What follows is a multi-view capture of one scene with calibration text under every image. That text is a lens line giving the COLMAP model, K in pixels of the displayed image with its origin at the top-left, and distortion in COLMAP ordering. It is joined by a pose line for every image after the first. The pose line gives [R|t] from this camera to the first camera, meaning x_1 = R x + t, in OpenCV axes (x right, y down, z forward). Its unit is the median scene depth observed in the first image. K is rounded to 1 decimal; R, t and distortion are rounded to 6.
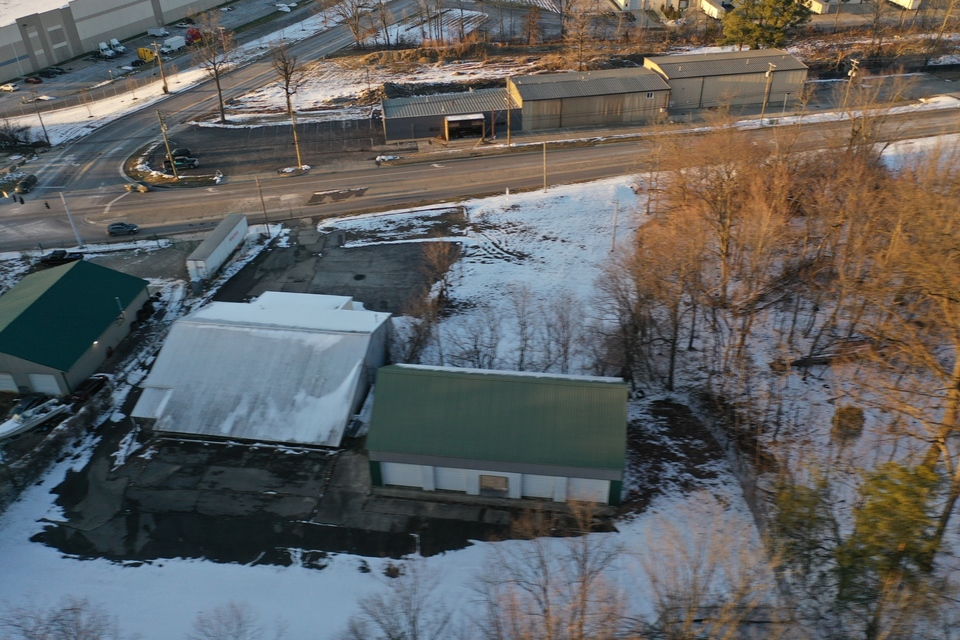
lens RADIAL K [[770.8, 0, 481.4], [0, 770.8, 306.8], [0, 0, 1]] dist [0.030309, -0.002351]
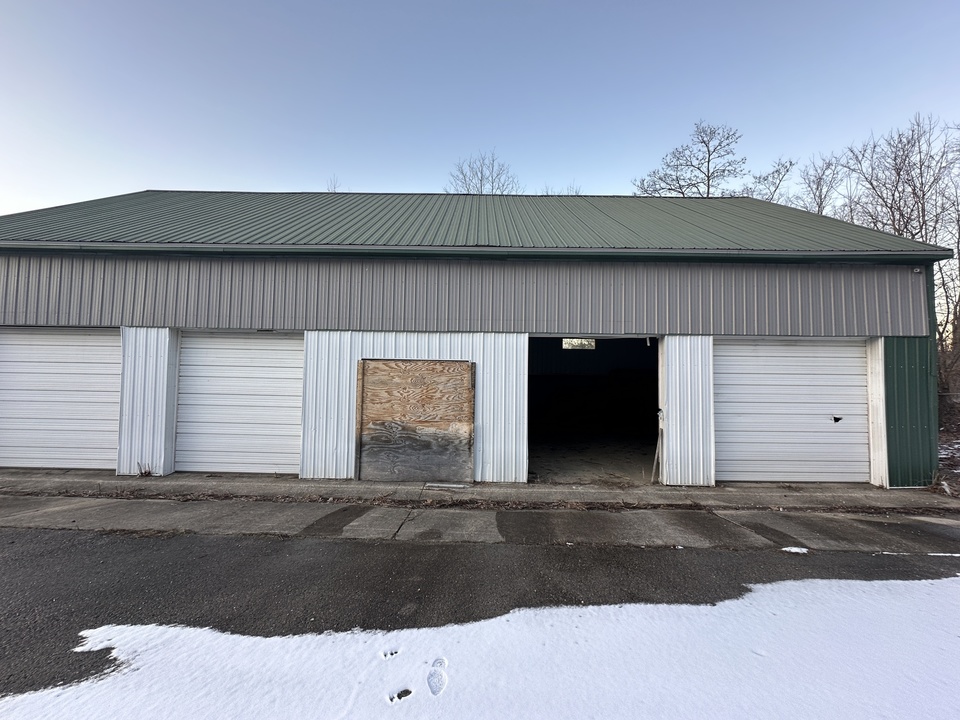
lens RADIAL K [[407.6, 0, 480.0], [0, 407.6, 360.0], [0, 0, 1]] dist [-0.000130, 0.000093]
pose [[0.991117, 0.040334, 0.126733, 0.017387], [0.038274, 0.826091, -0.562235, 0.261819], [-0.127370, 0.562091, 0.817209, 0.806495]]
